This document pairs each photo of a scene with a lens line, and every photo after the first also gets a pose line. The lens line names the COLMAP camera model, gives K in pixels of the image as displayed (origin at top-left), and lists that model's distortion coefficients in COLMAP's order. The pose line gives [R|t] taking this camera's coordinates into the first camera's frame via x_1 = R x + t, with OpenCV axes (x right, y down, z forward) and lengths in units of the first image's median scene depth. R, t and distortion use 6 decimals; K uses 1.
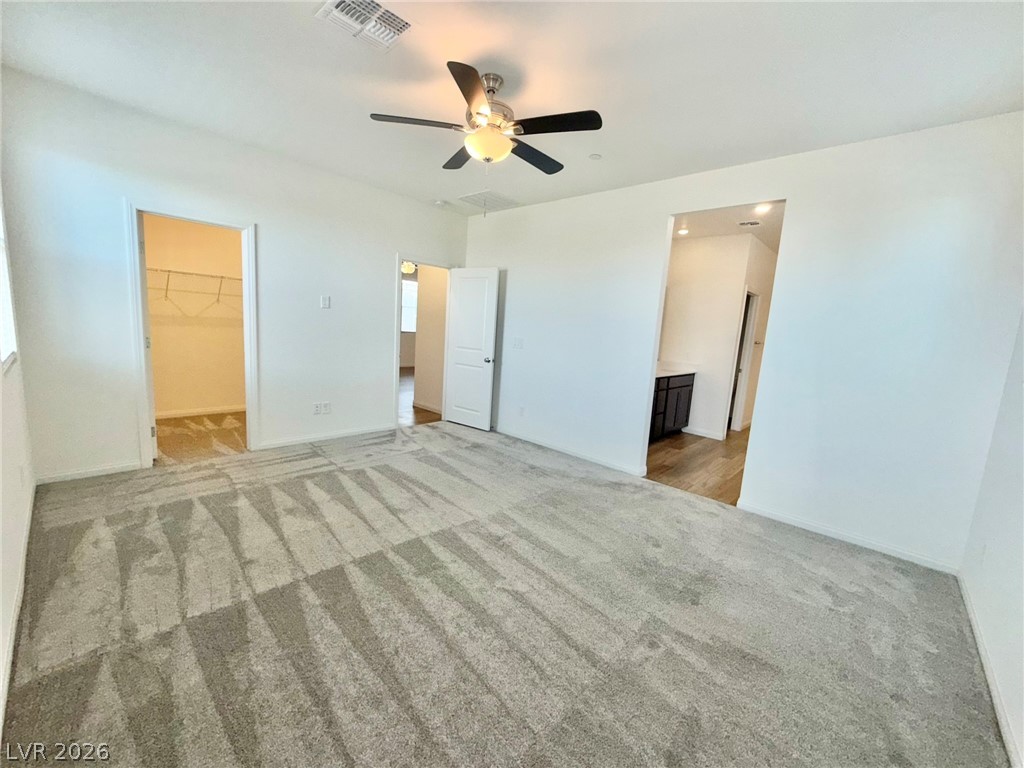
lens RADIAL K [[410.7, 0, 516.0], [0, 410.7, 383.6], [0, 0, 1]] dist [-0.000744, 0.000281]
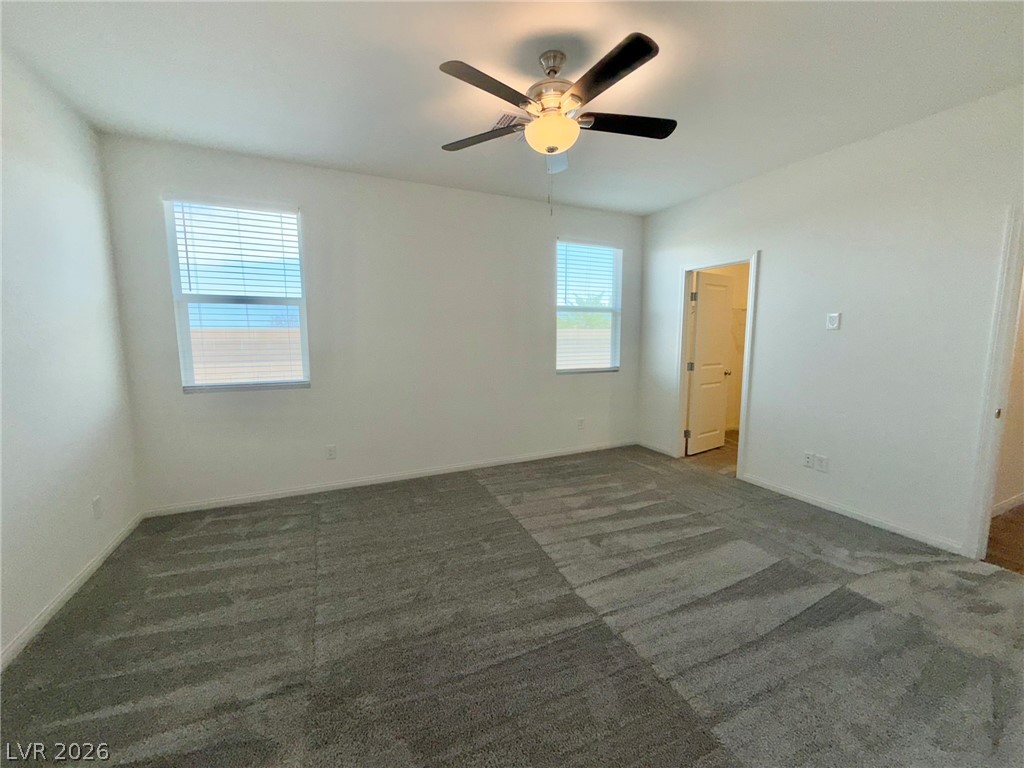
lens RADIAL K [[410.7, 0, 510.8], [0, 410.7, 381.5], [0, 0, 1]] dist [-0.000744, 0.000281]
pose [[-0.375392, 0.041637, -0.925930, 0.608625], [-0.156931, 0.981712, 0.107769, -0.111356], [0.913484, 0.185762, -0.361993, 1.018068]]
